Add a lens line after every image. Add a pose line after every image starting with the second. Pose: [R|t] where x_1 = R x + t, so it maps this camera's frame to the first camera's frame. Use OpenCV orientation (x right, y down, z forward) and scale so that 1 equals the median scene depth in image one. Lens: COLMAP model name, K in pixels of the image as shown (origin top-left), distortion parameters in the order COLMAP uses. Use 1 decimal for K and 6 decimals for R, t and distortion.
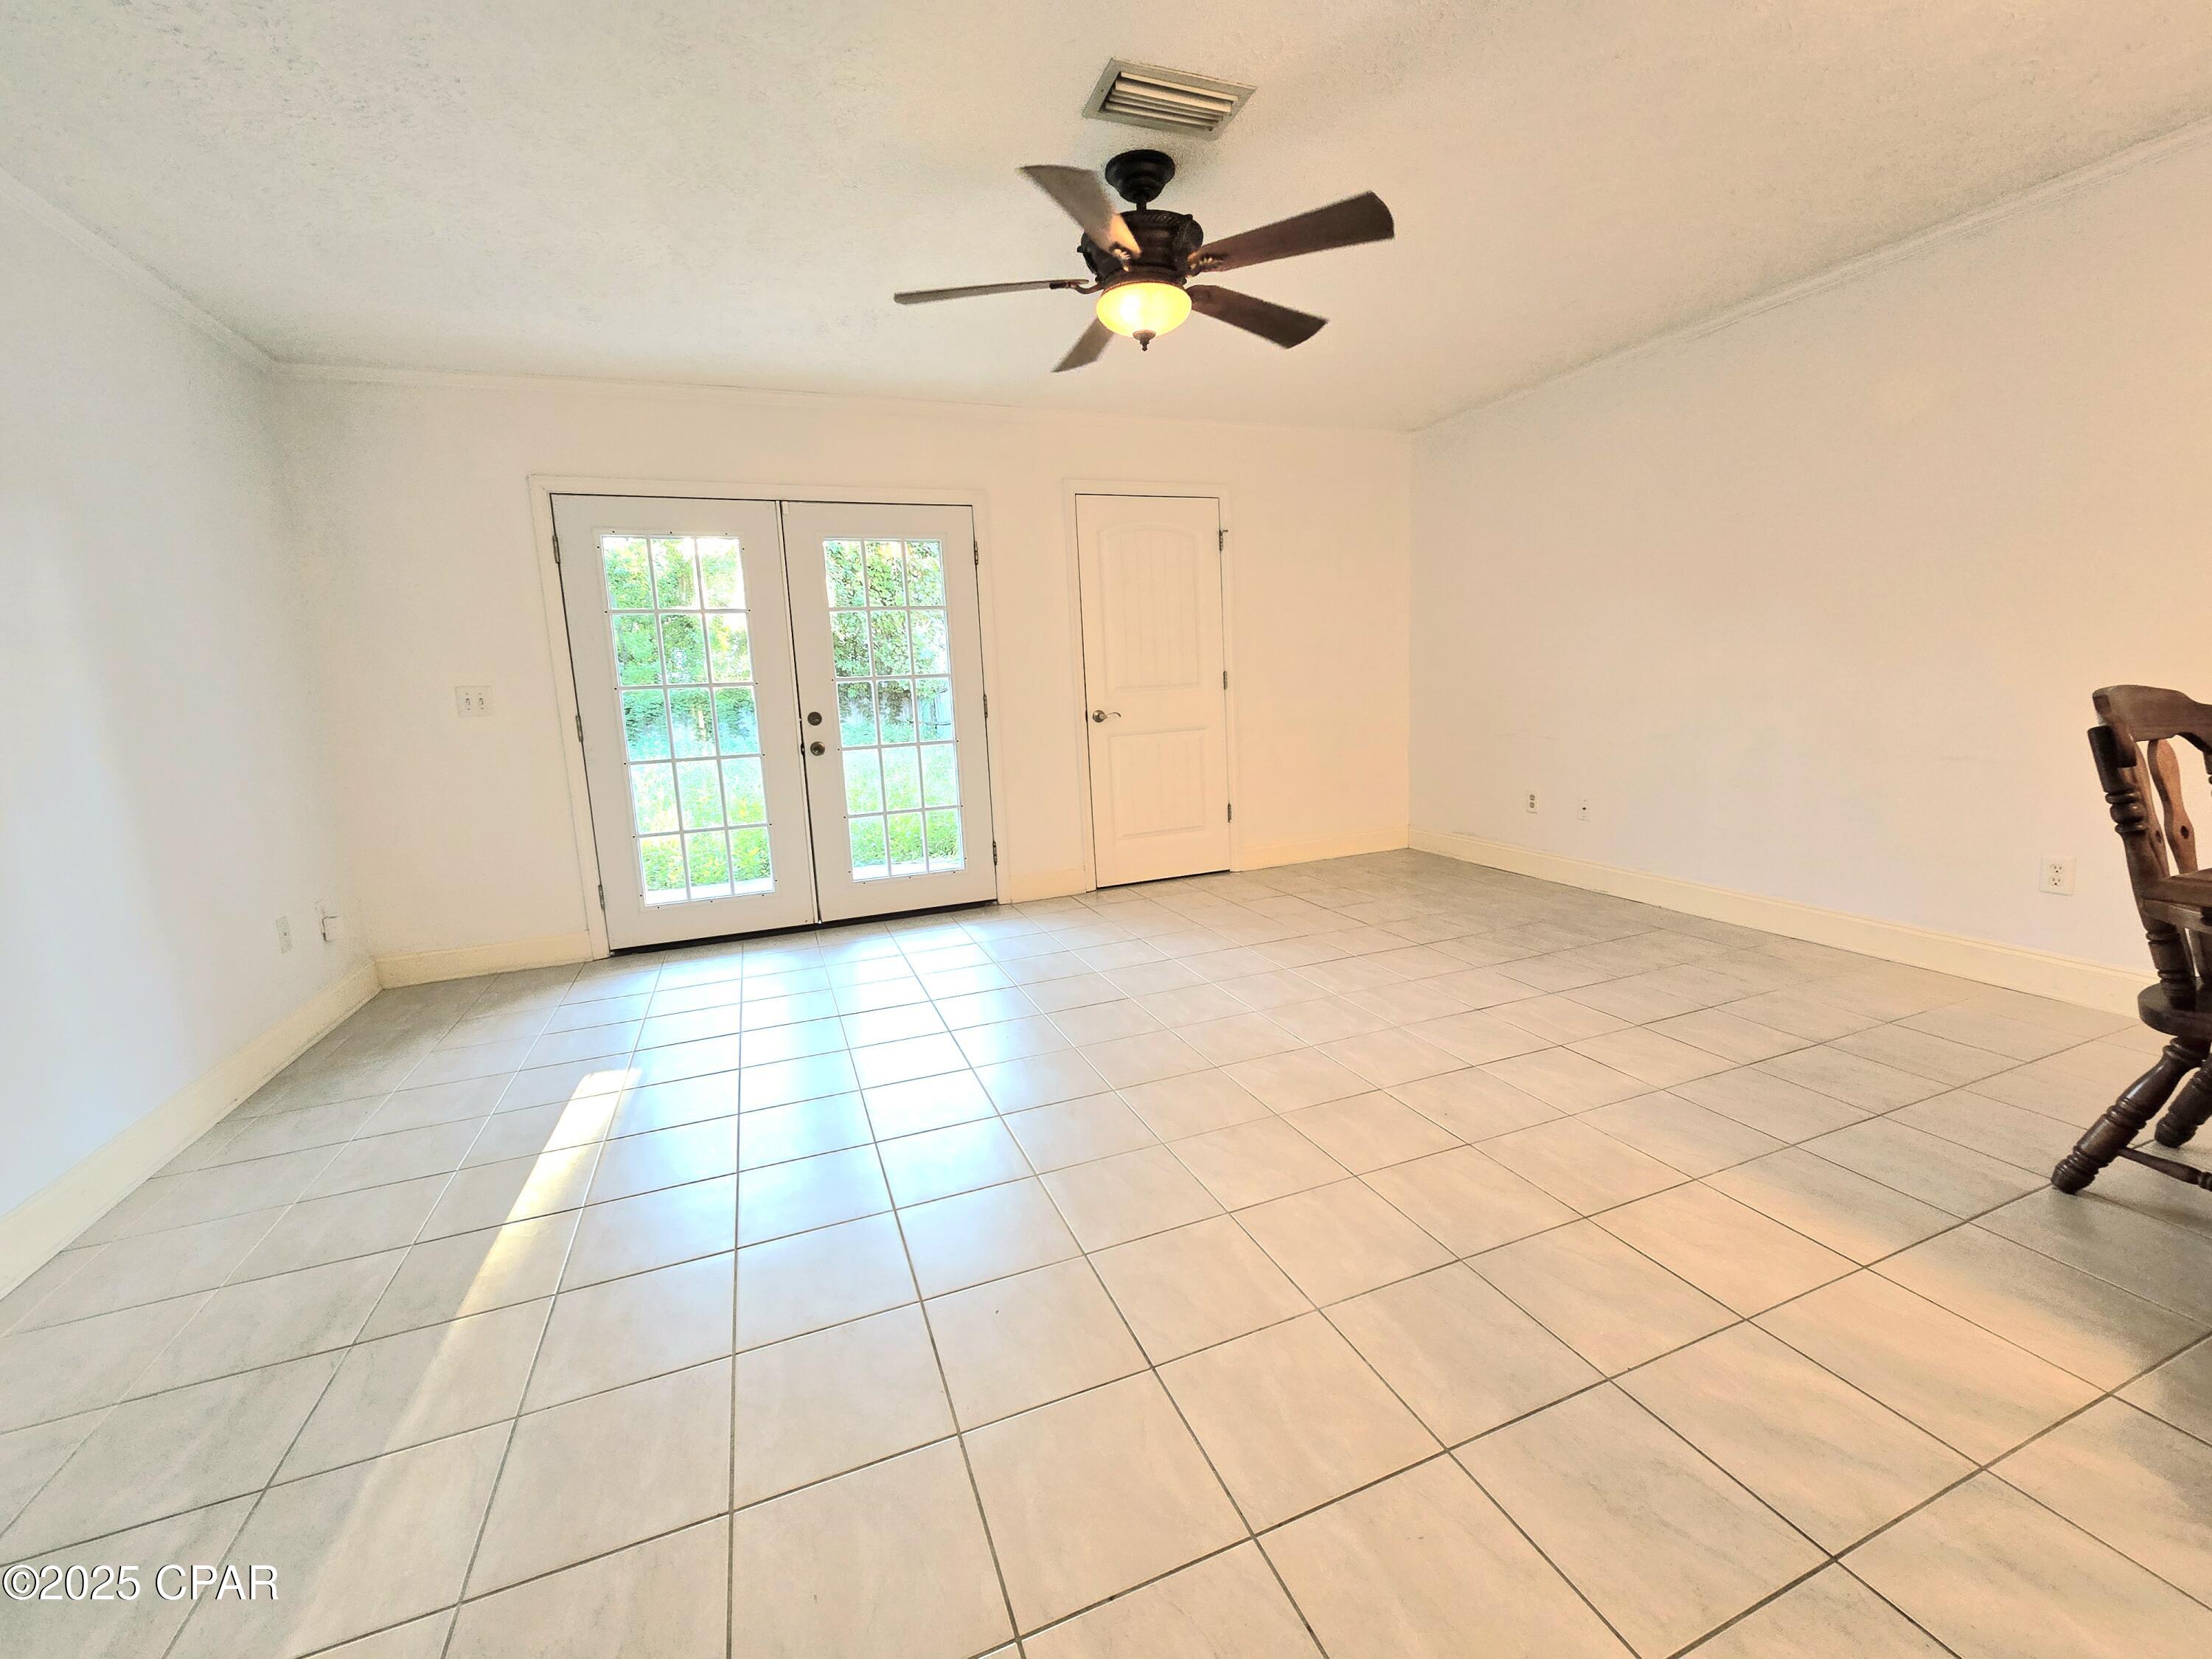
lens RADIAL K [[888.7, 0, 1096.7], [0, 888.7, 813.8], [0, 0, 1]] dist [-0.006145, 0.000344]
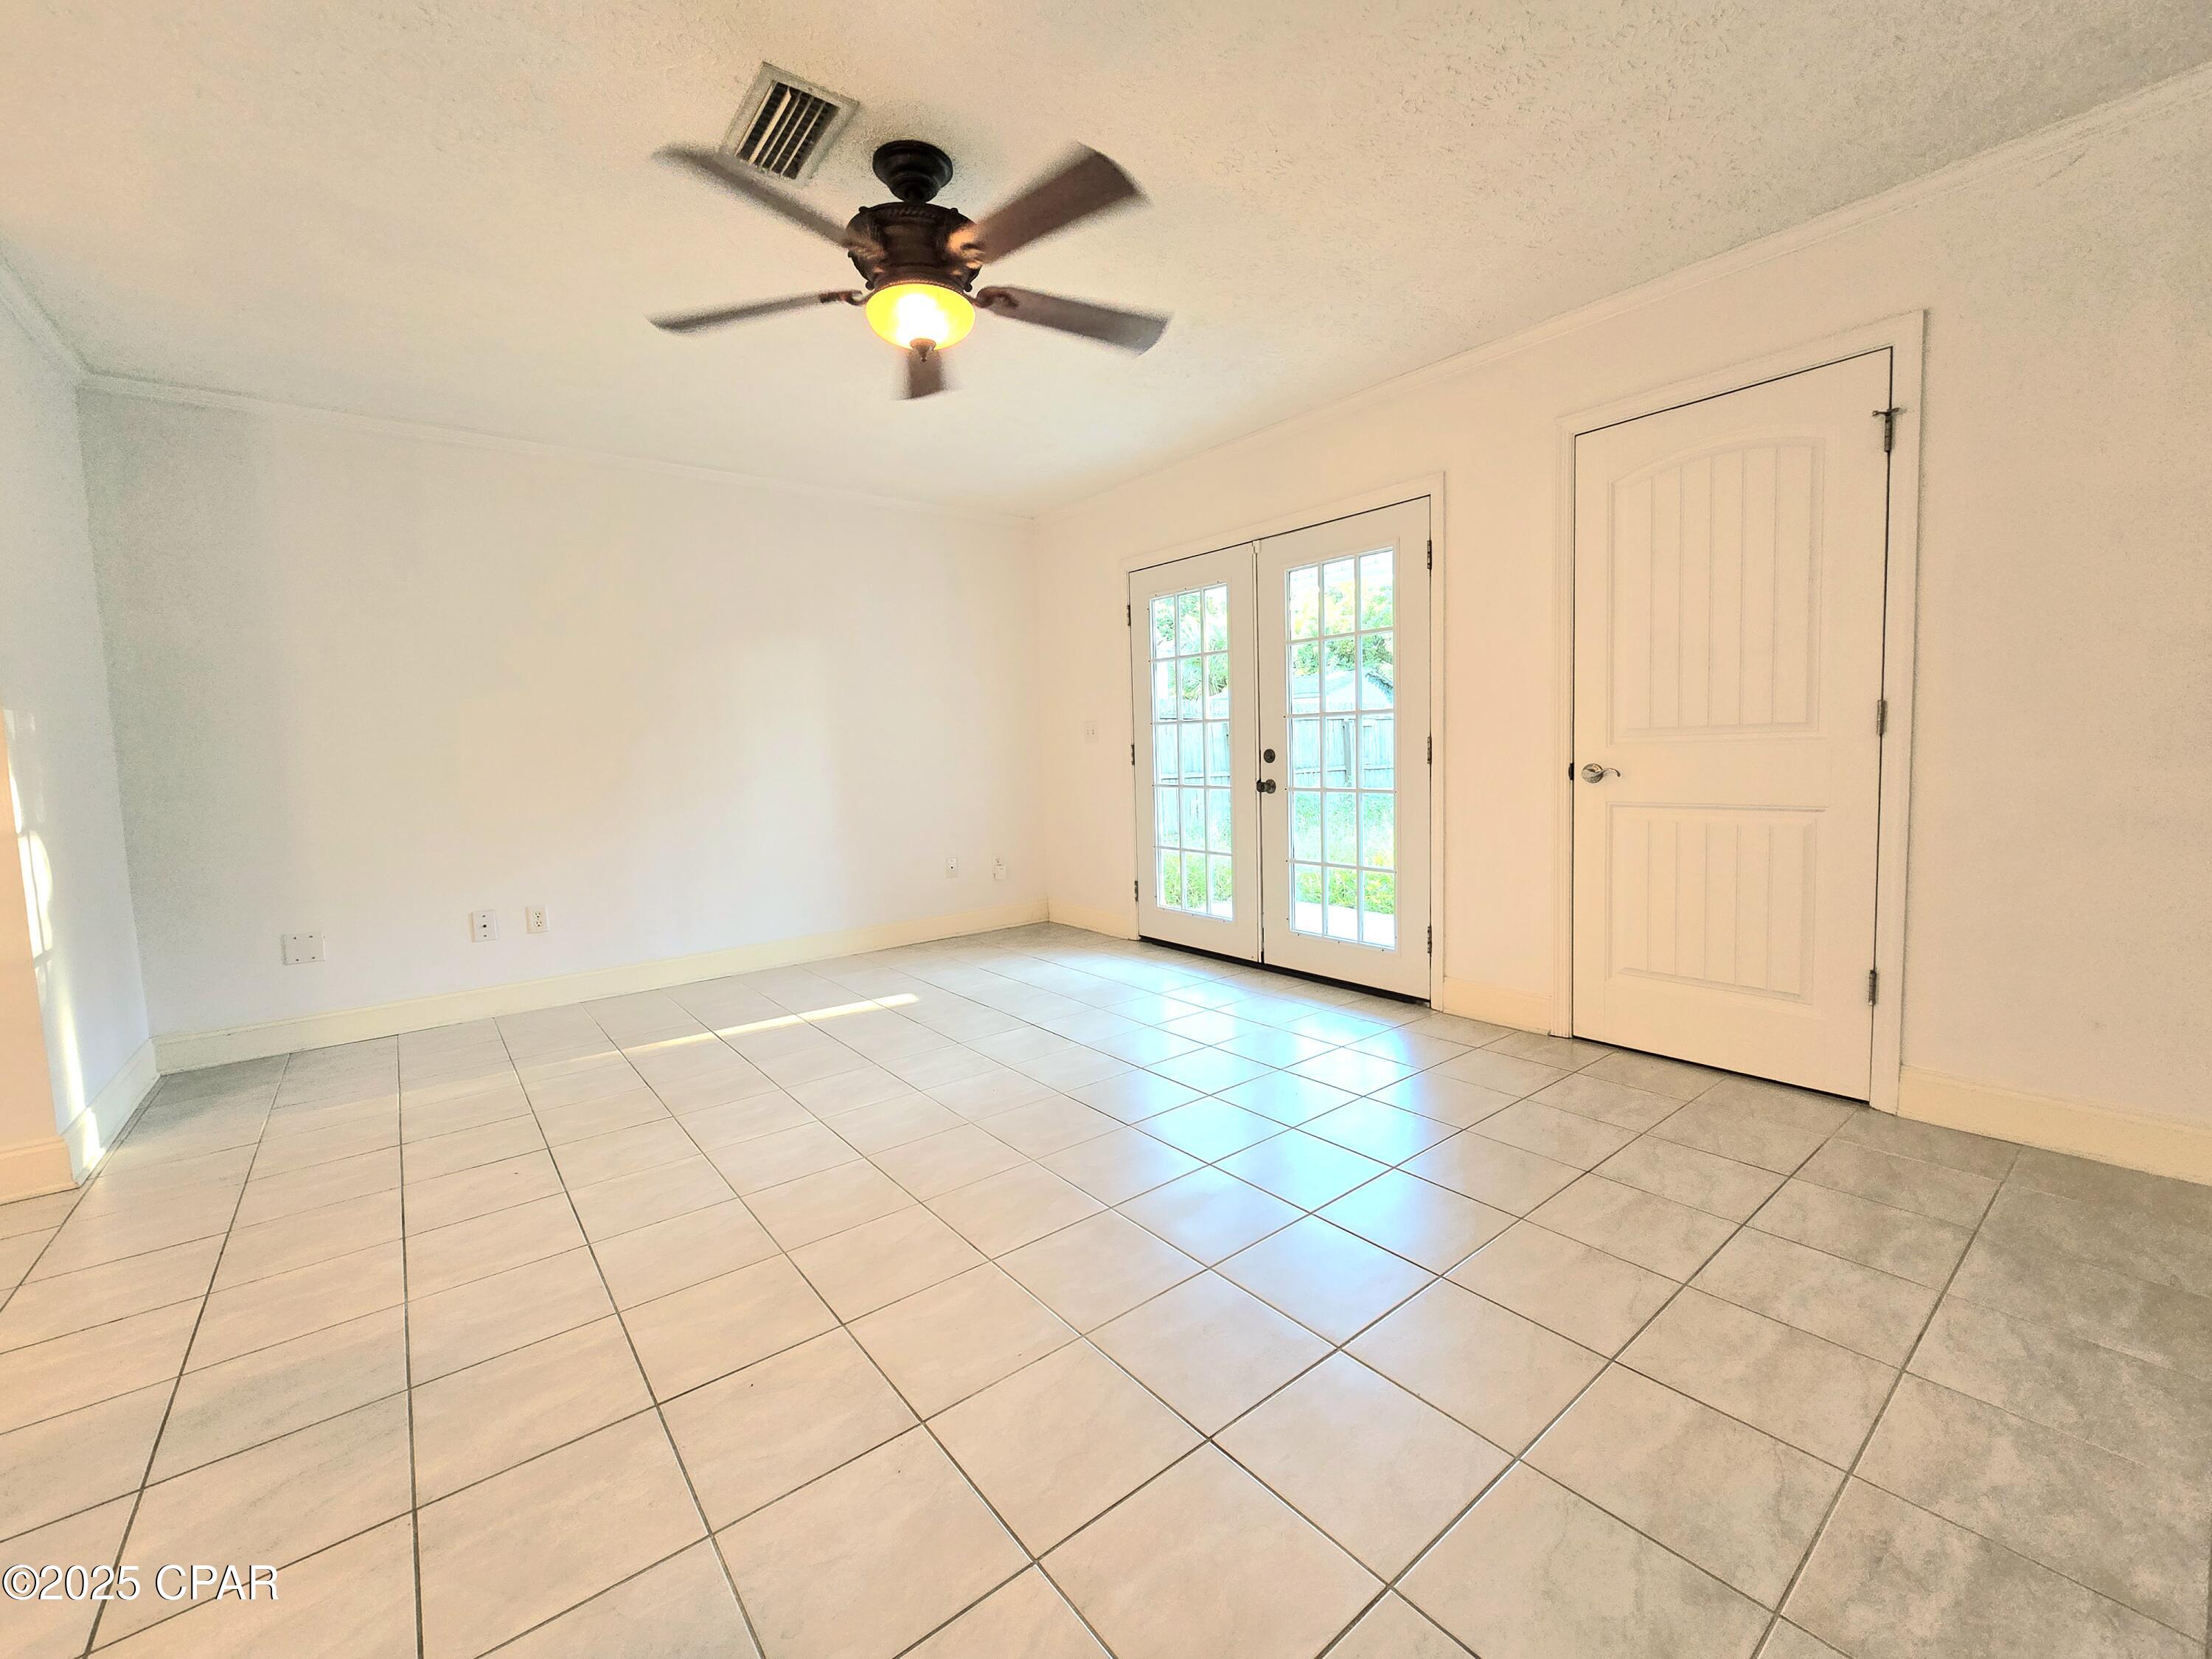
lens RADIAL K [[909.6, 0, 1135.1], [0, 909.6, 809.5], [0, 0, 1]] dist [0.000221, 0.000086]
pose [[0.307835, 0.103081, -0.945839, 0.596702], [-0.125796, 0.989796, 0.066929, -0.097638], [0.943087, 0.098380, 0.317661, 0.550923]]
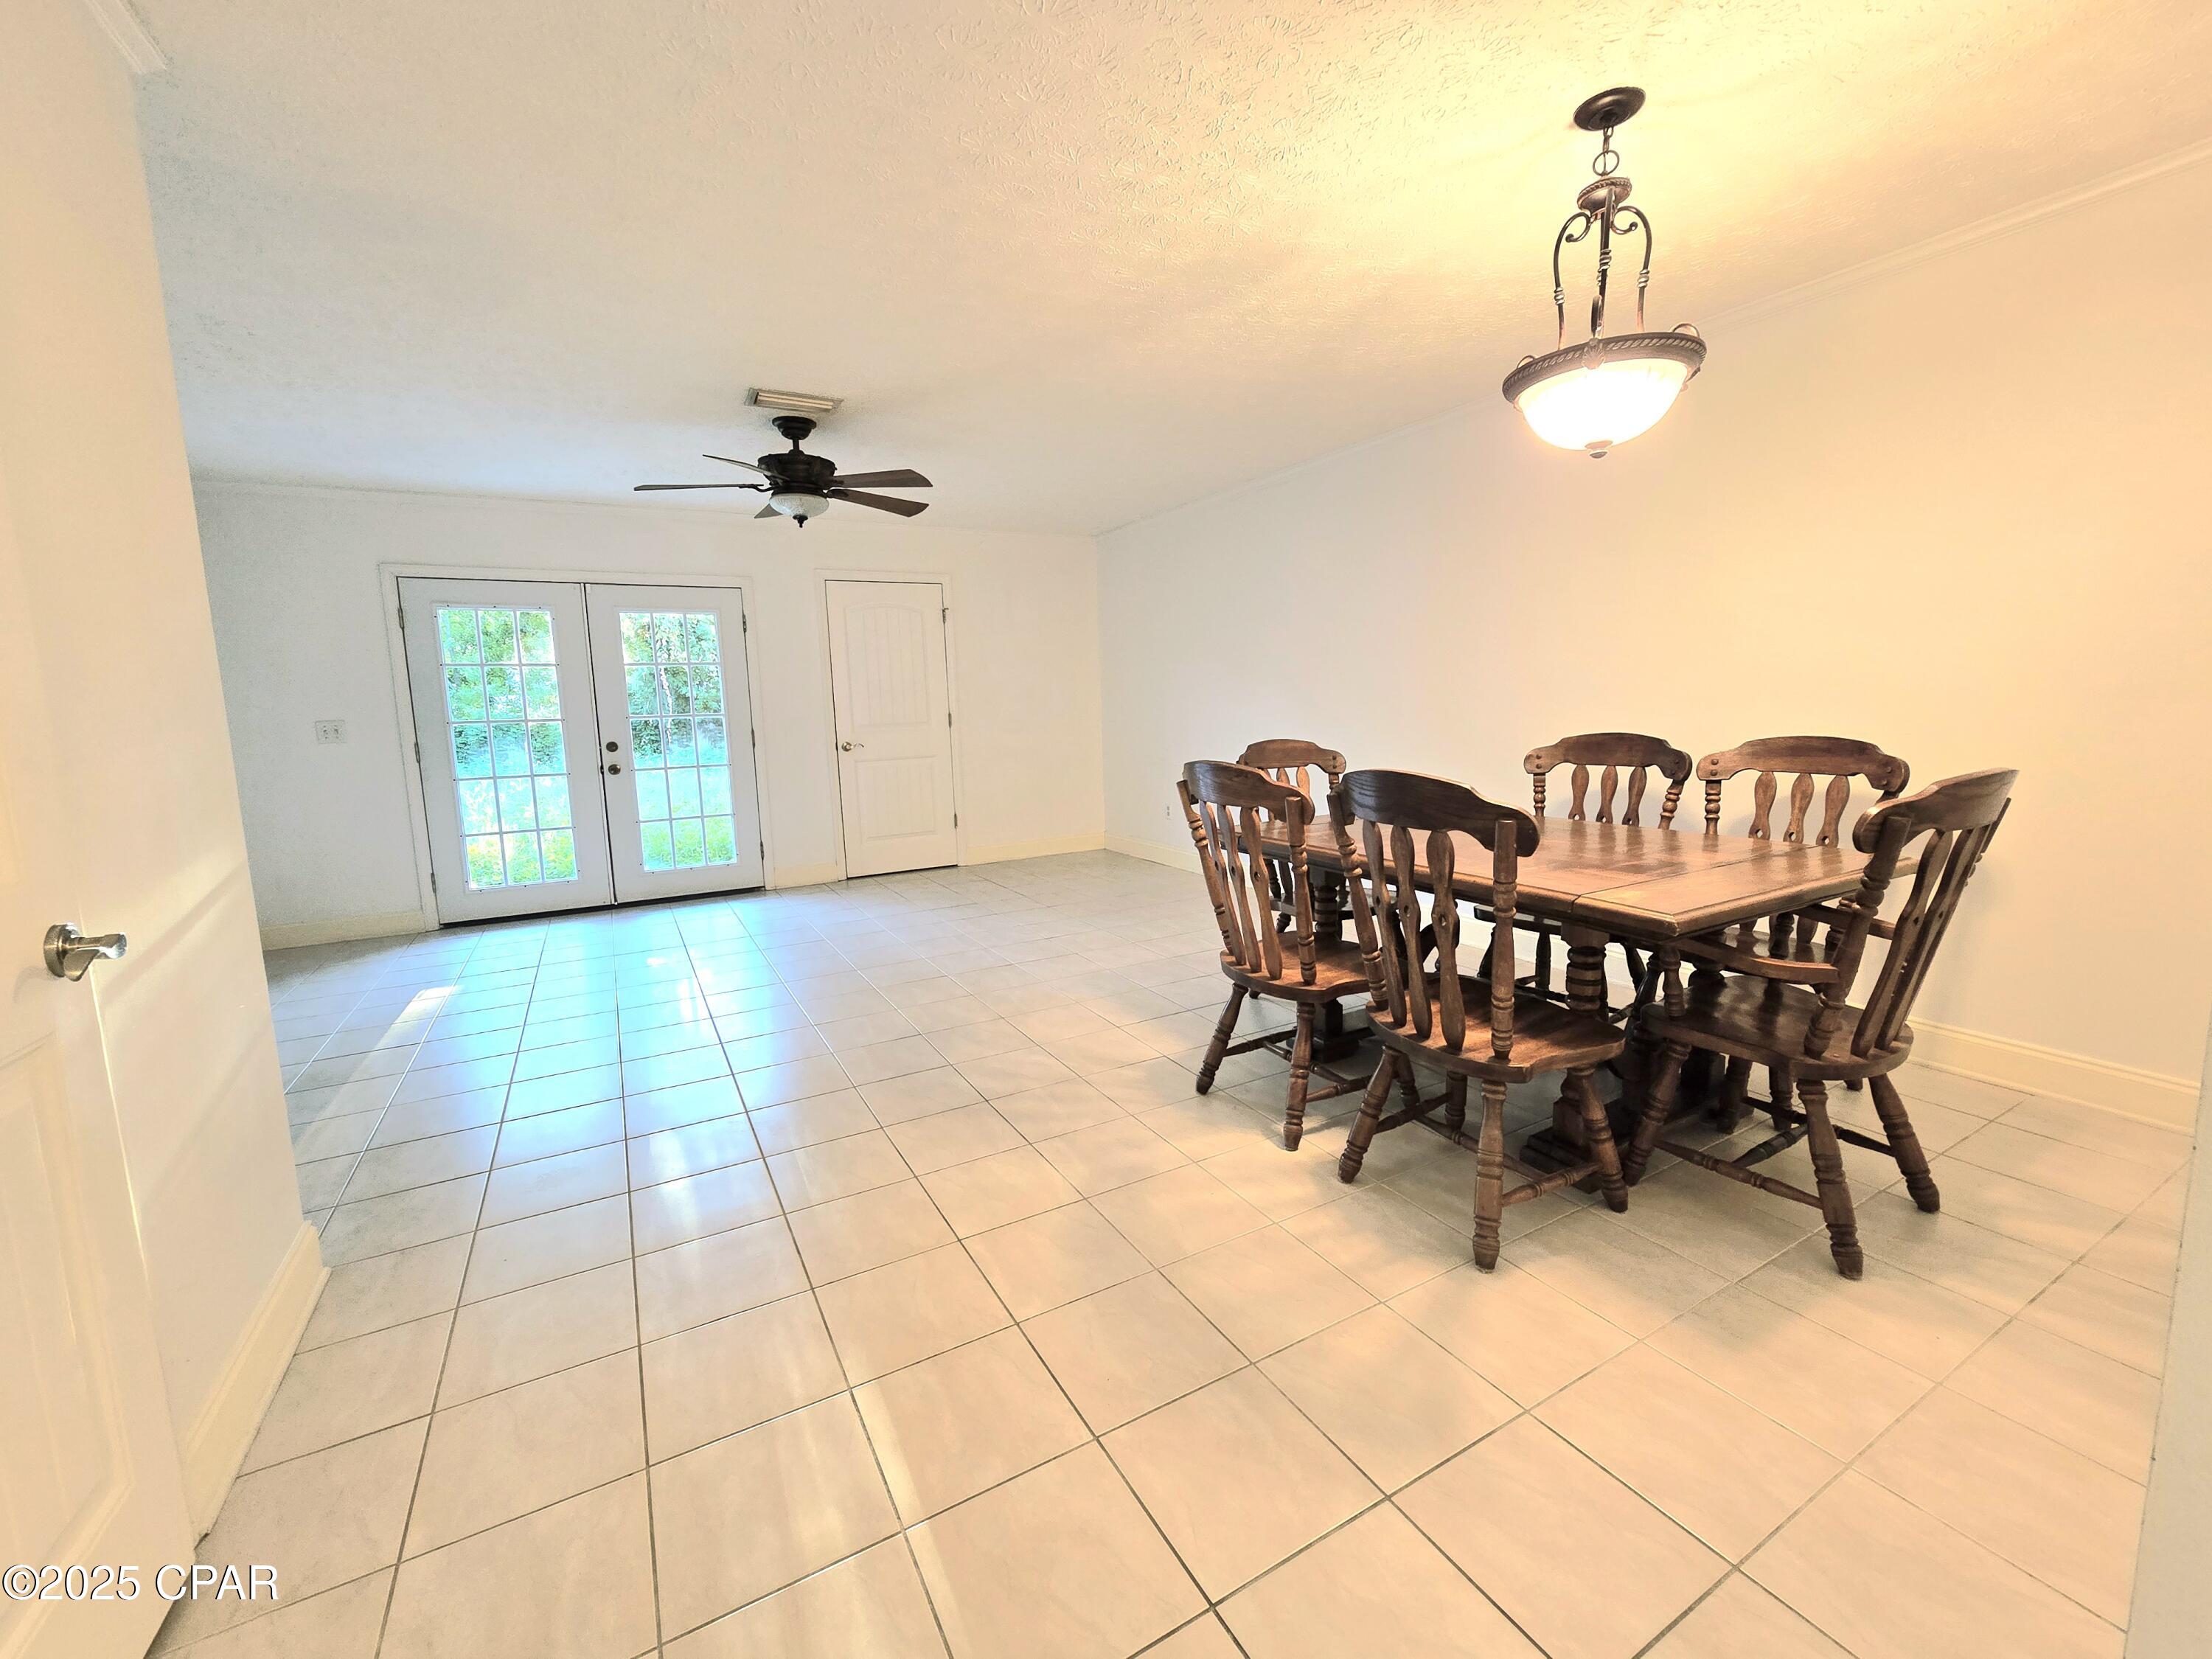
lens RADIAL K [[888.7, 0, 1096.7], [0, 888.7, 813.8], [0, 0, 1]] dist [-0.006145, 0.000344]
pose [[0.990461, -0.000725, 0.137794, 0.214044], [0.004835, 0.999553, -0.029495, 0.034689], [-0.137711, 0.029879, 0.990022, -0.399974]]
